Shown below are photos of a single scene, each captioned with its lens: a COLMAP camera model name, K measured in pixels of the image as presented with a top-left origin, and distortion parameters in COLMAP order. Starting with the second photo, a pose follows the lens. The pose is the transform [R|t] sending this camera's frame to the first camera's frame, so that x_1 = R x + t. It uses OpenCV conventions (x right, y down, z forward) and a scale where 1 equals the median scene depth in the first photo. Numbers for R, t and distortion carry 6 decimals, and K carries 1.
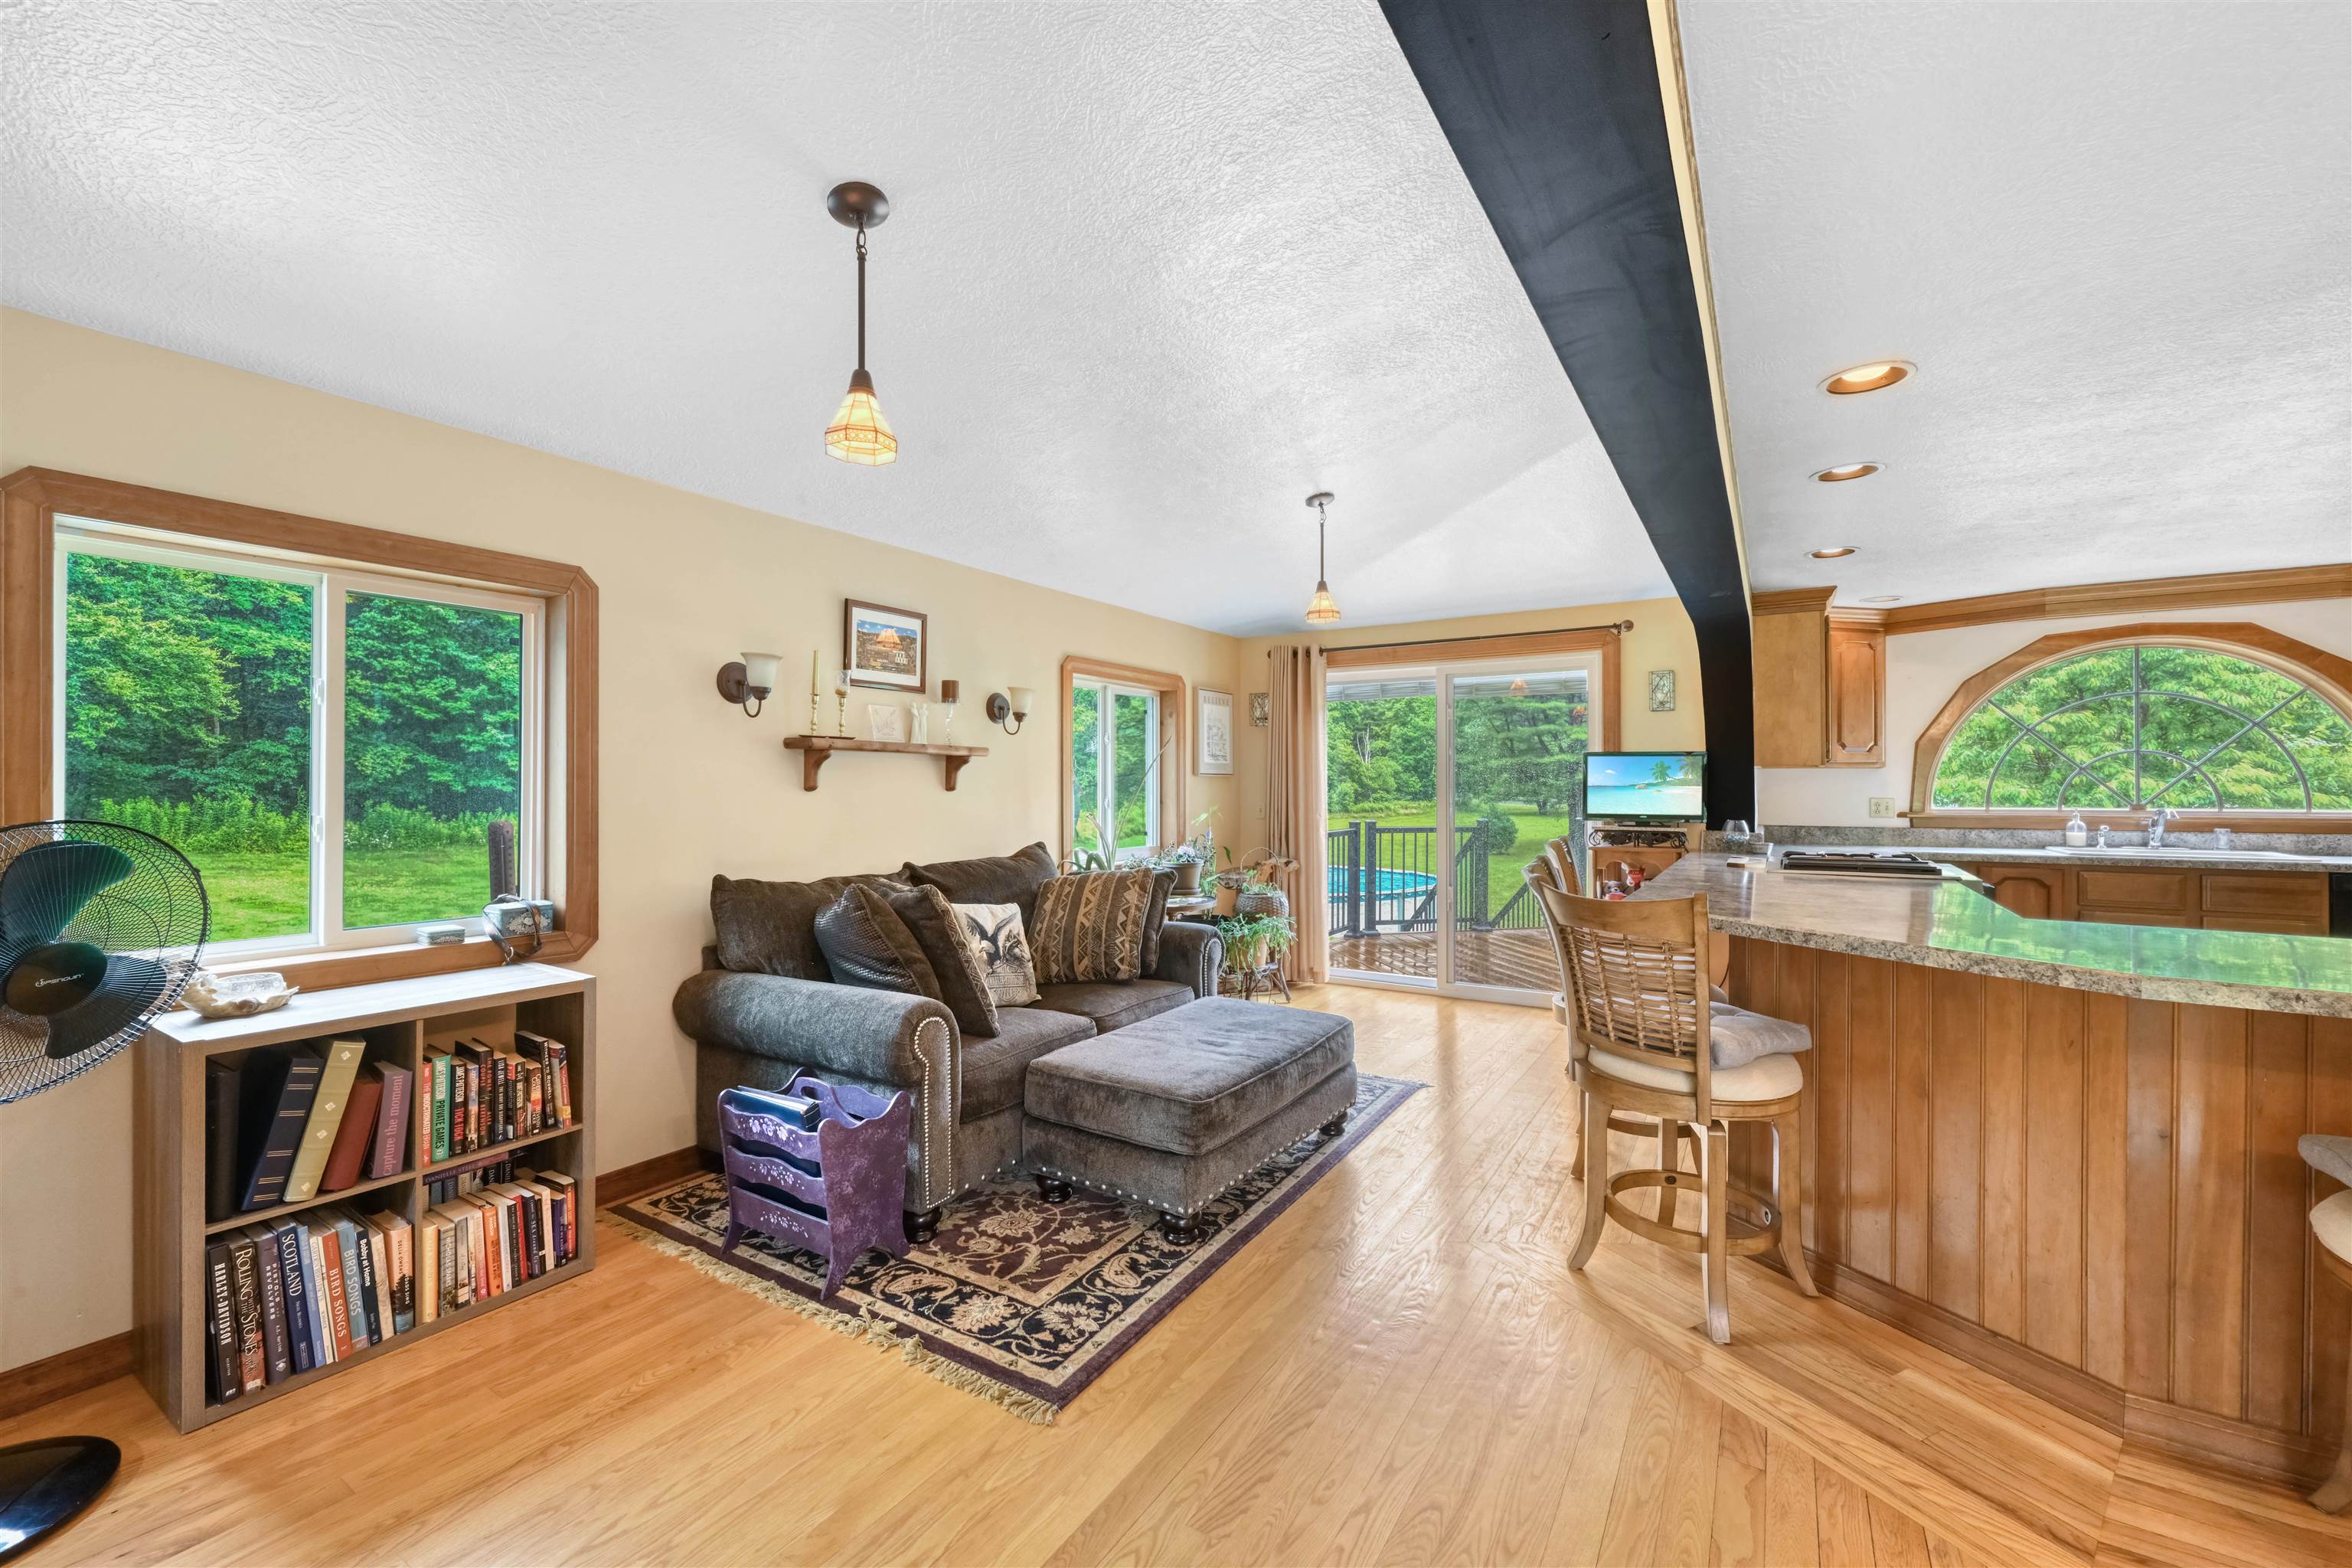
lens RADIAL K [[951.6, 0, 1181.9], [0, 951.6, 785.4], [0, 0, 1]] dist [-0.002213, -0.000418]
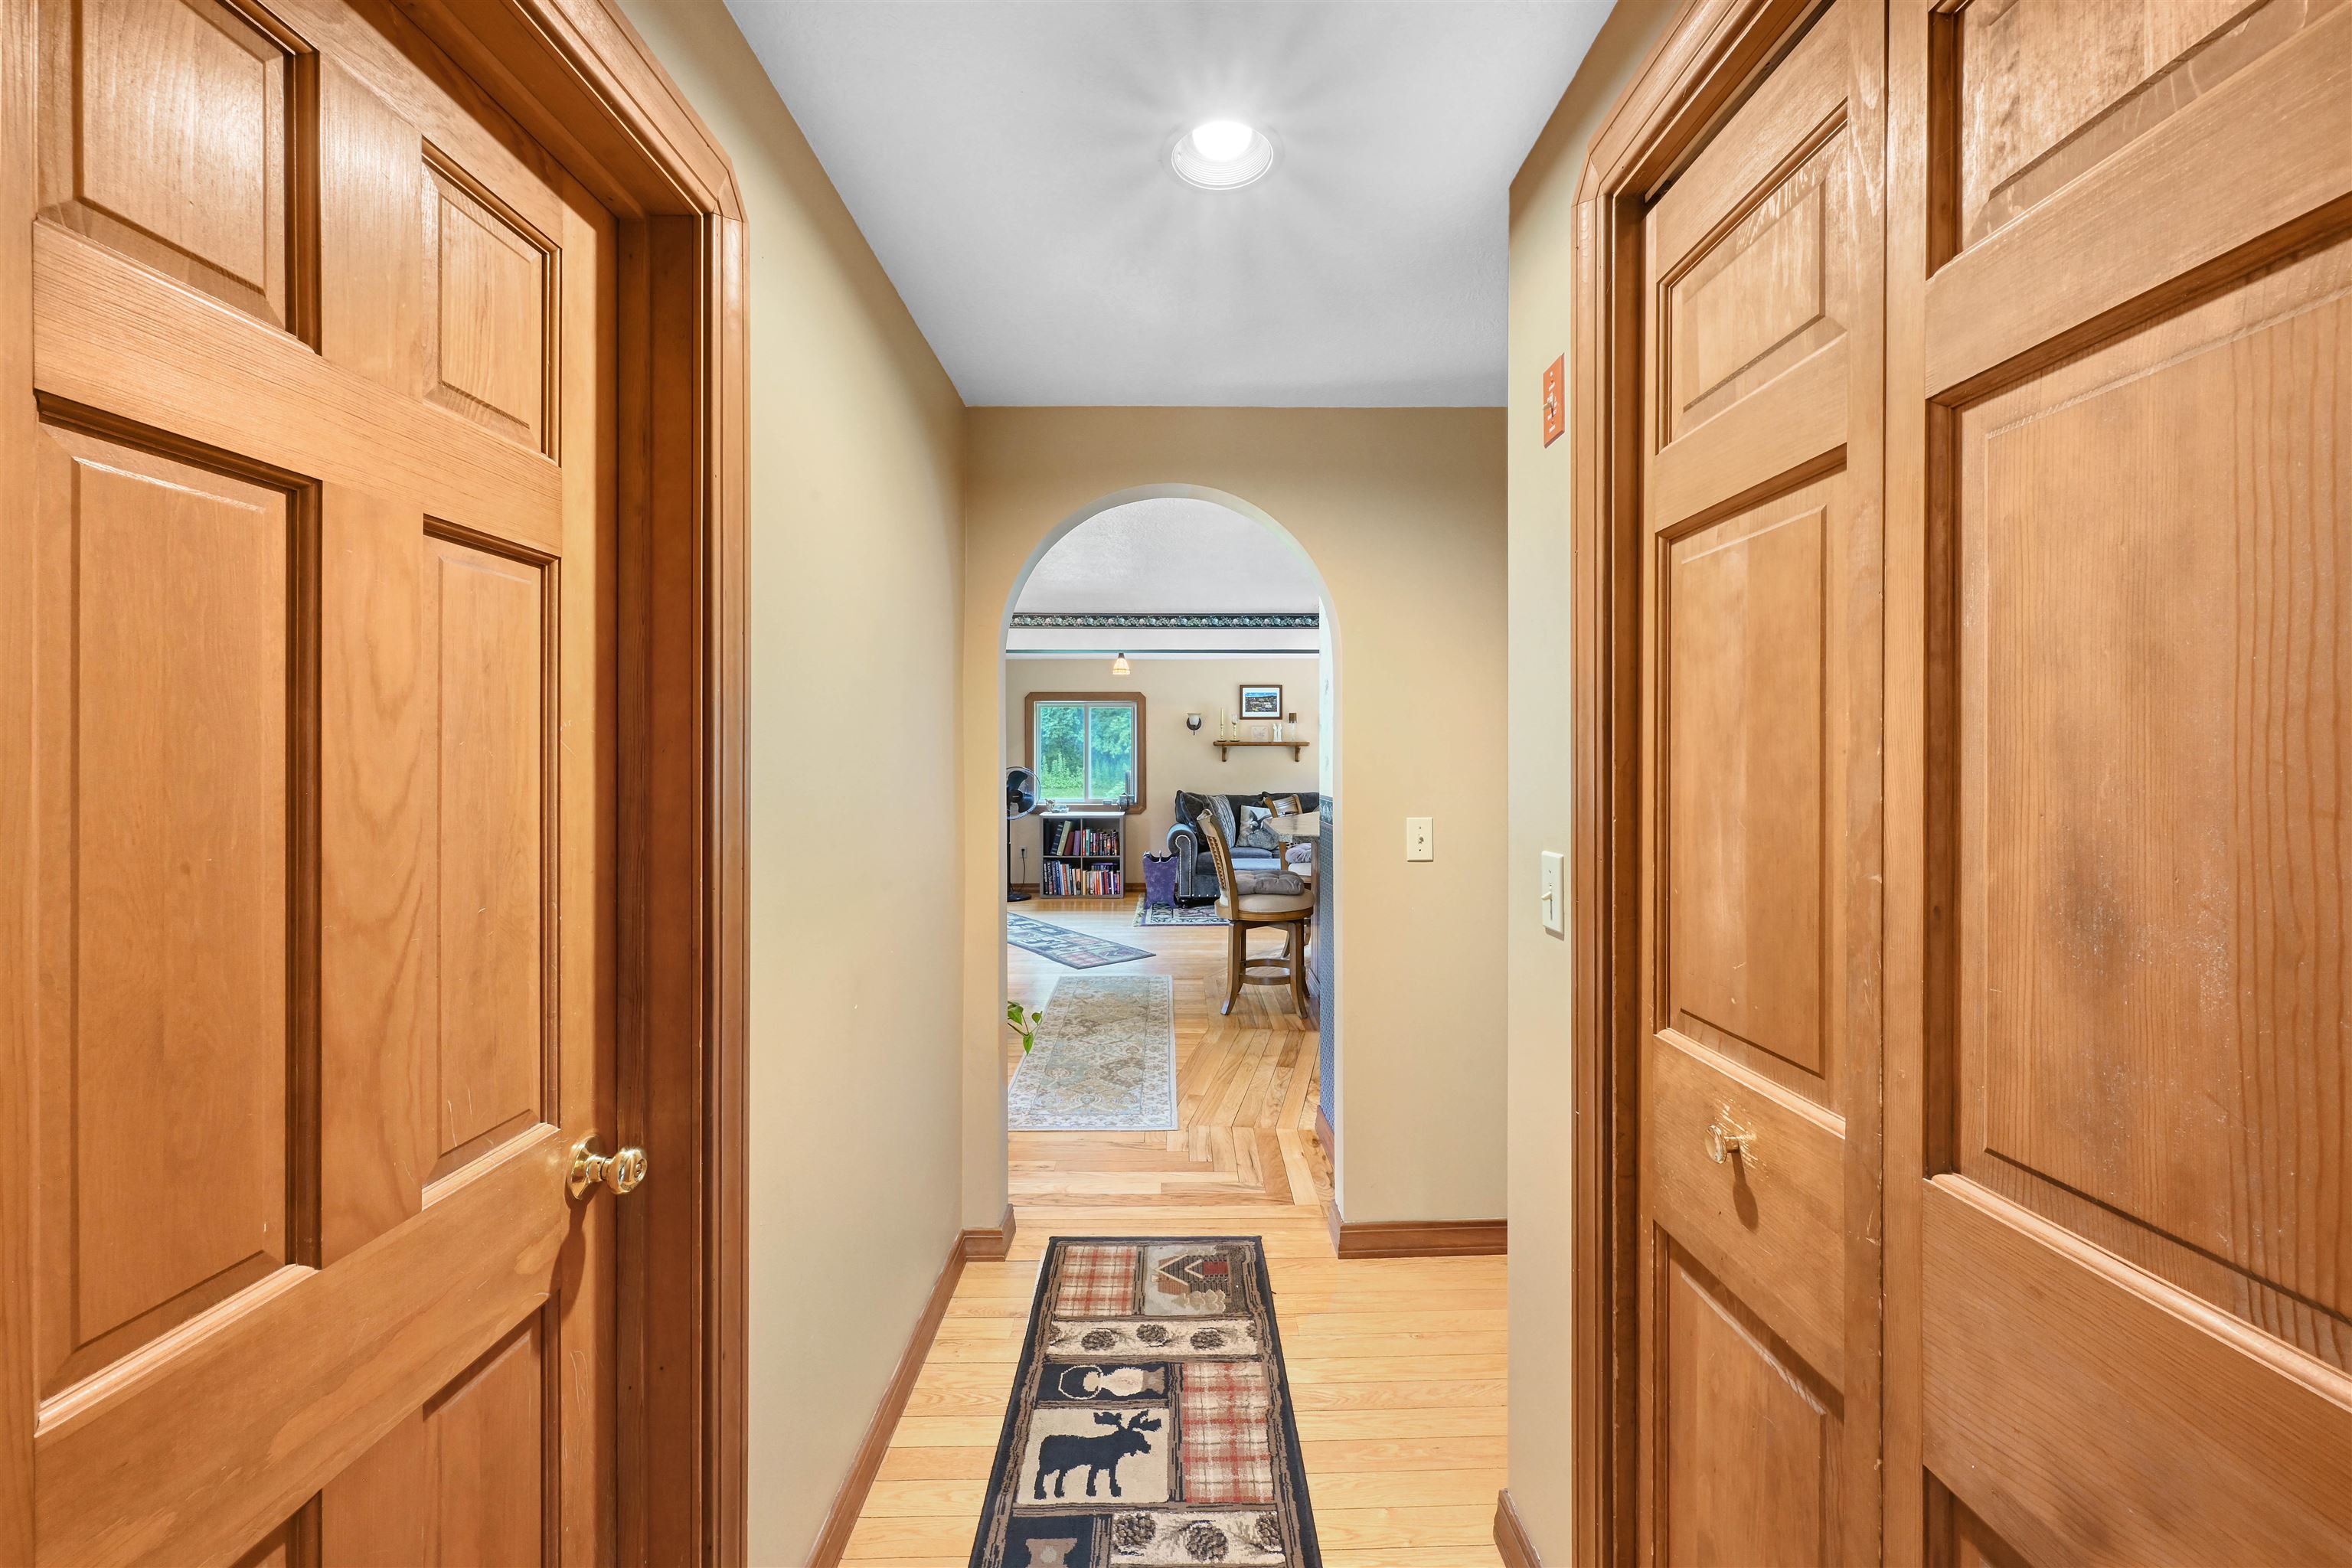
lens RADIAL K [[929.0, 0, 1188.5], [0, 929.0, 757.3], [0, 0, 1]] dist [-0.001269, -0.000176]
pose [[0.540614, -0.001880, -0.841269, 1.452086], [0.004233, 0.999991, 0.000486, -0.006999], [0.841260, -0.003823, 0.540617, -0.390696]]
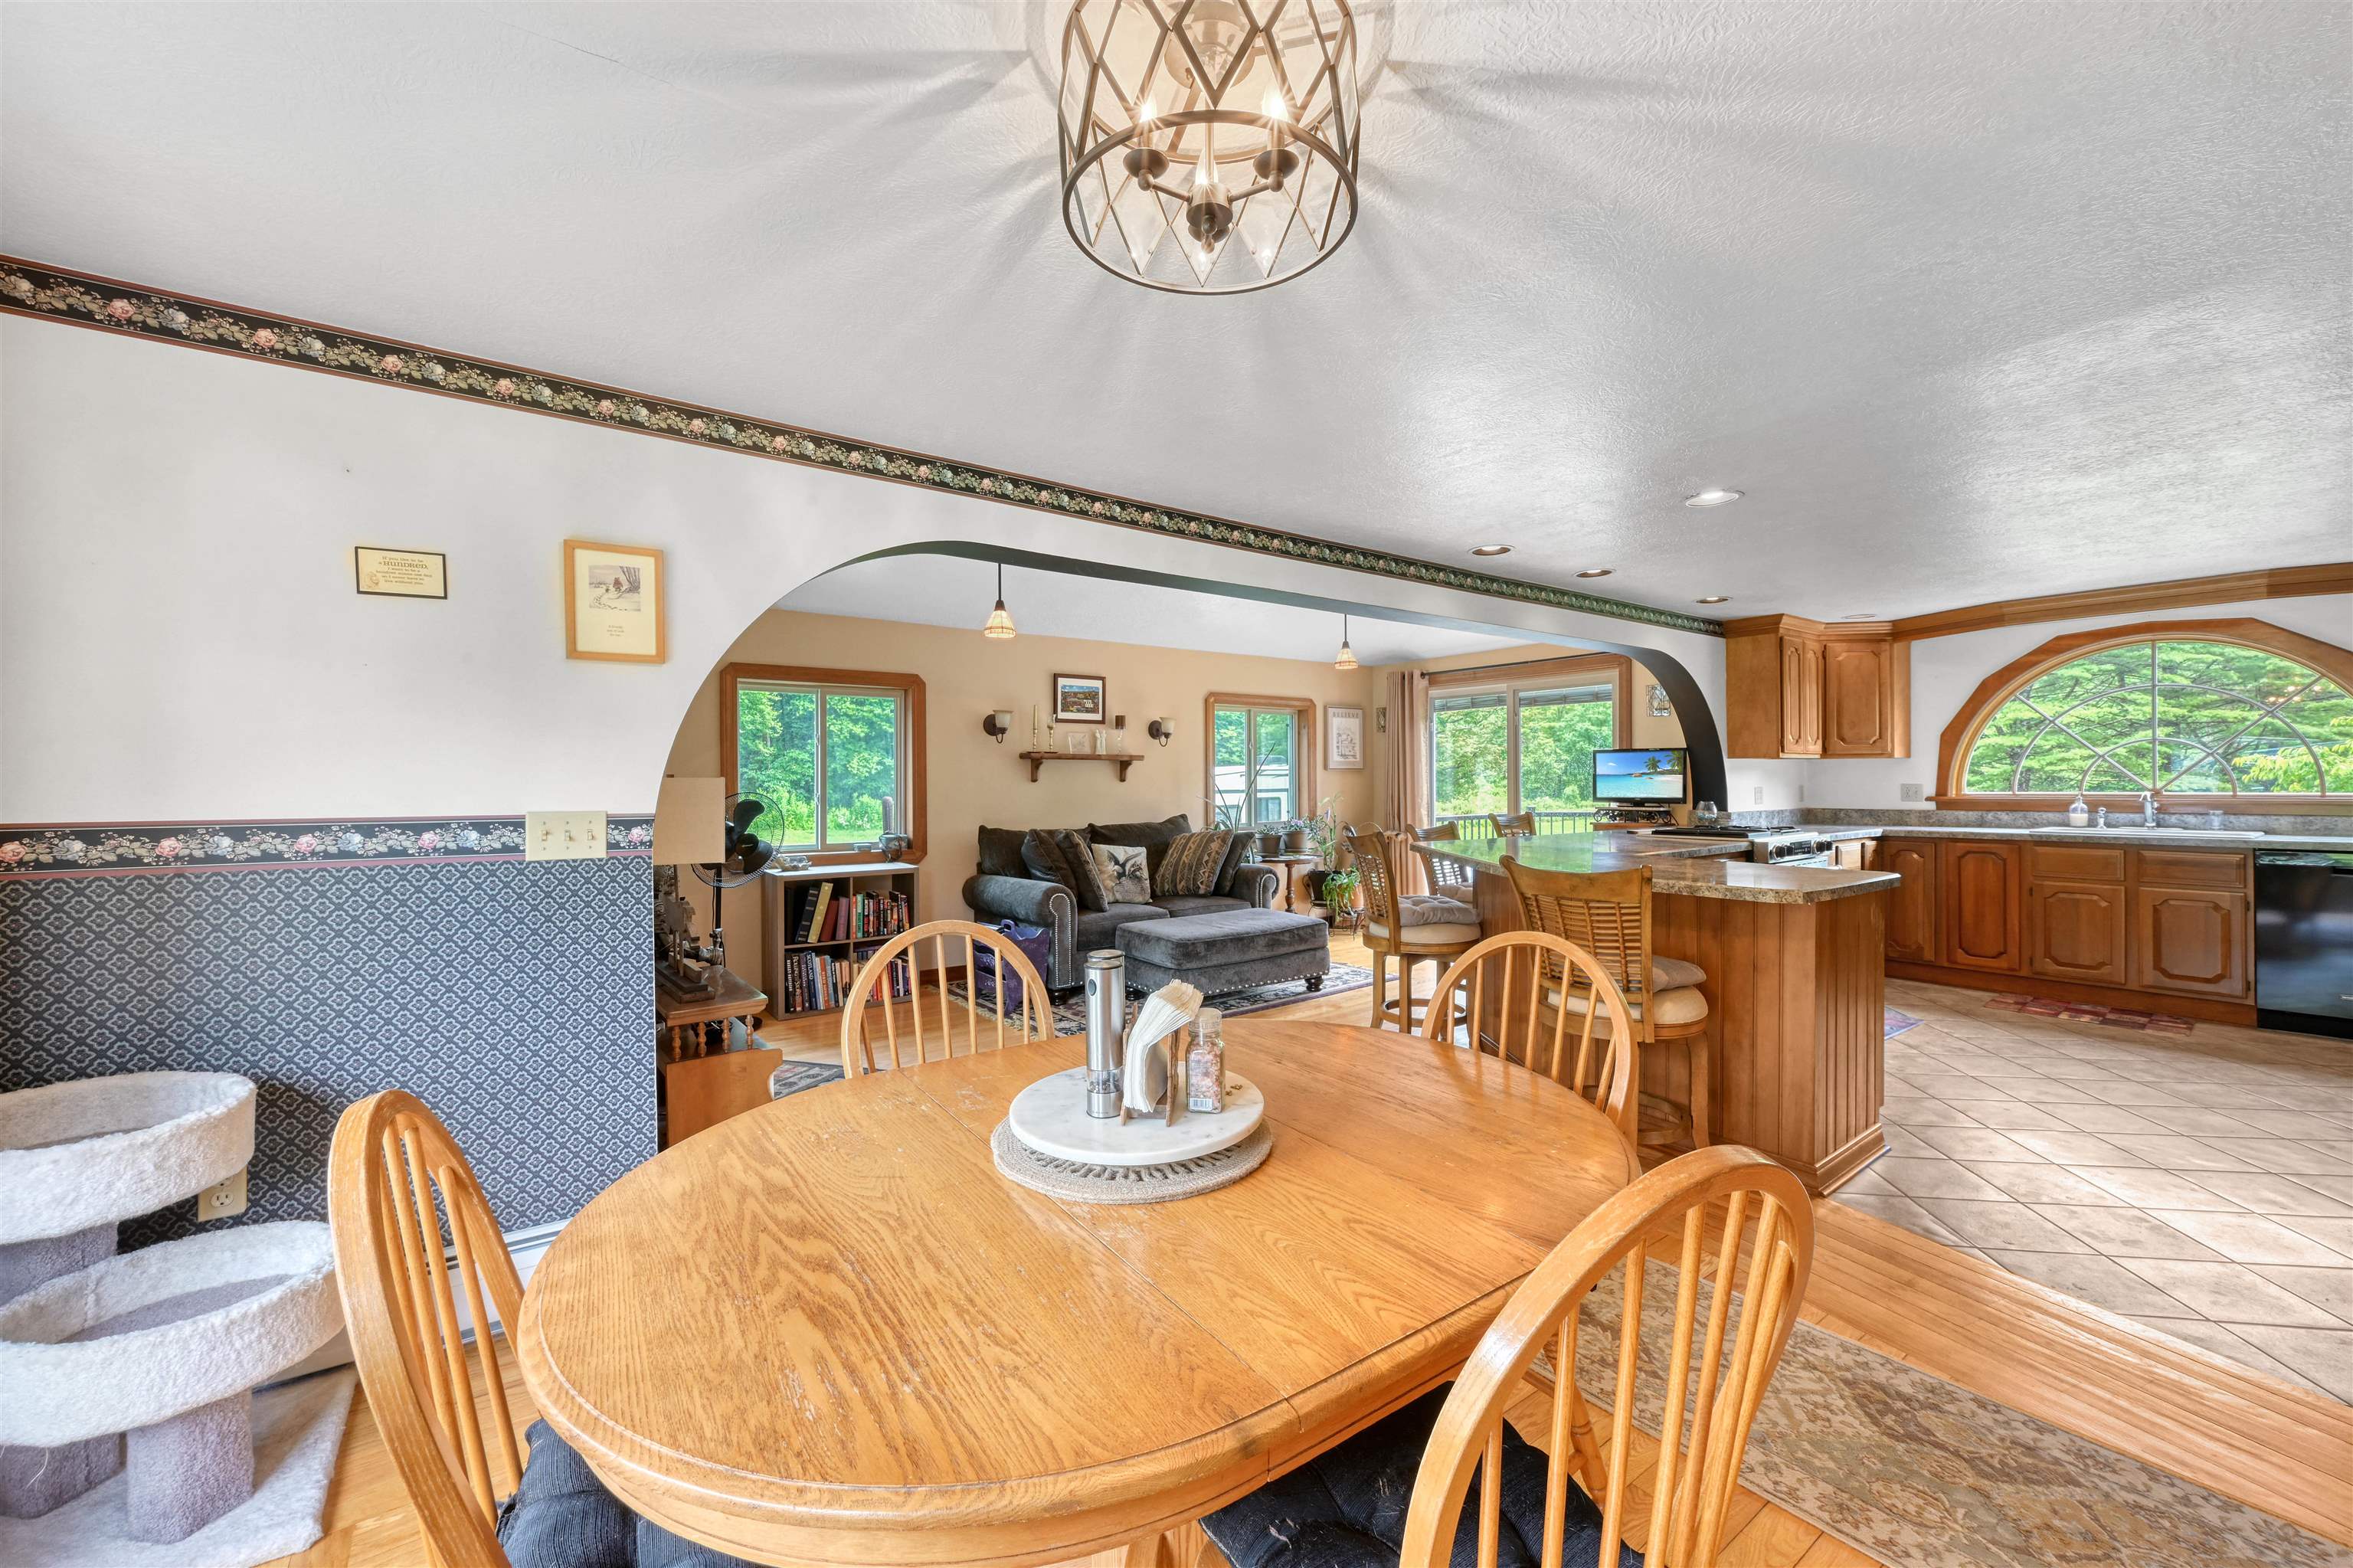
lens RADIAL K [[932.2, 0, 1185.0], [0, 932.2, 789.4], [0, 0, 1]] dist [0.000264, -0.000167]
pose [[0.931626, -0.002864, -0.363407, 0.447193], [0.007088, 0.999922, 0.010290, 0.002855], [0.363349, -0.012162, 0.931574, -0.471715]]
